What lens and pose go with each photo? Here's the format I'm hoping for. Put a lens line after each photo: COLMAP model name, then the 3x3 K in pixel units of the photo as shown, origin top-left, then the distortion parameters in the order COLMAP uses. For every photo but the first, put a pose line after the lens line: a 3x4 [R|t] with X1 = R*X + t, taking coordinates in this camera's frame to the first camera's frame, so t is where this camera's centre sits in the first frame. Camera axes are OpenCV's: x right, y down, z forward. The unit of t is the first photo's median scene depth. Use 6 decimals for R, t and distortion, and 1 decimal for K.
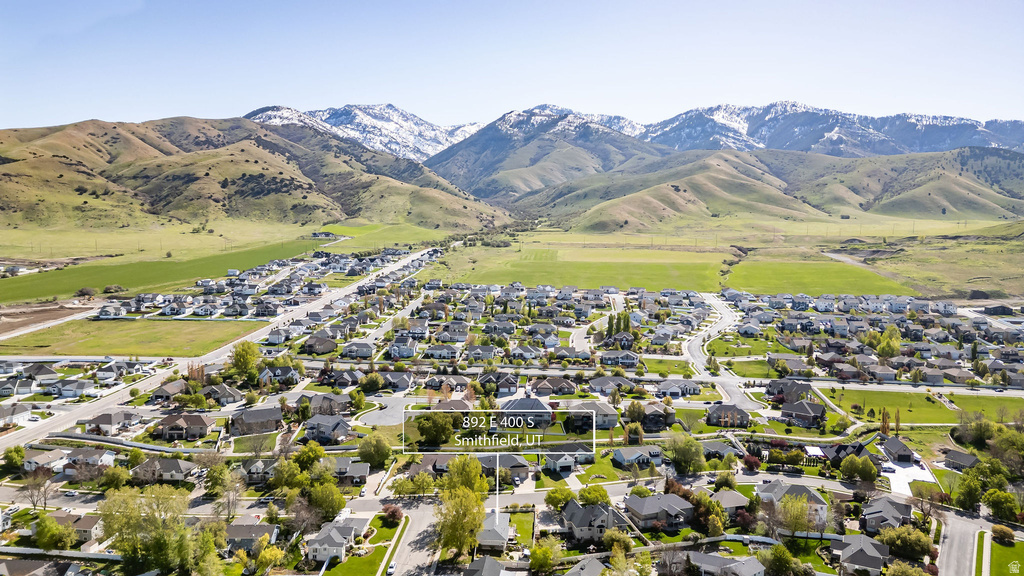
lens RADIAL K [[713.8, 0, 508.1], [0, 713.8, 289.8], [0, 0, 1]] dist [0.031118, -0.013883]
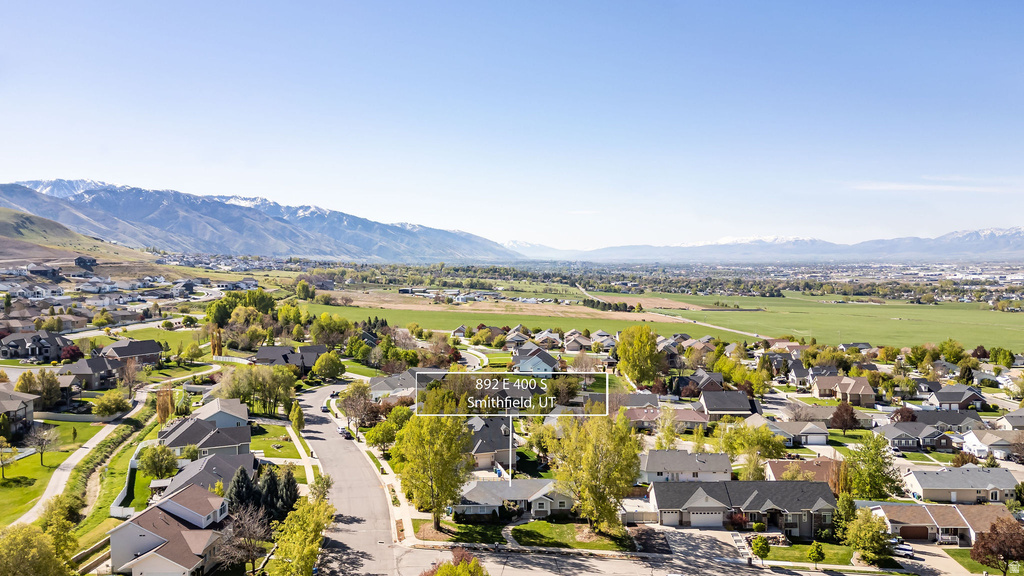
lens RADIAL K [[764.1, 0, 512.4], [0, 764.1, 281.7], [0, 0, 1]] dist [0.025467, -0.005025]
pose [[-0.057612, -0.043390, 0.997396, -0.061239], [0.091699, 0.994602, 0.048565, 0.015017], [-0.994119, 0.094258, -0.053323, 0.106112]]
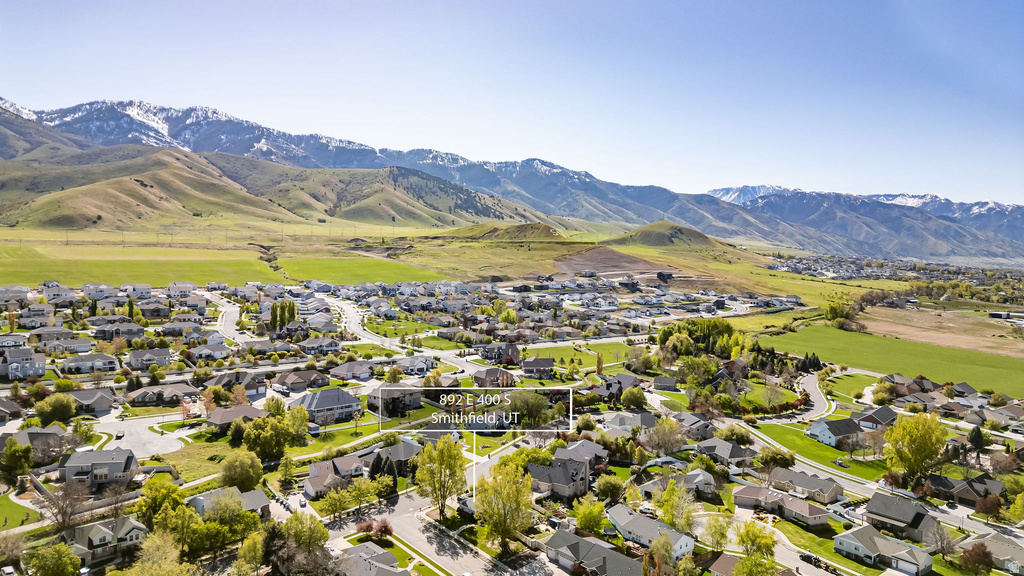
lens RADIAL K [[713.8, 0, 515.4], [0, 713.8, 285.9], [0, 0, 1]] dist [0.031118, -0.013883]
pose [[0.708062, -0.034708, 0.705296, -0.063830], [0.047854, 0.998854, 0.001113, 0.006200], [-0.704527, 0.032963, 0.708912, 0.037377]]
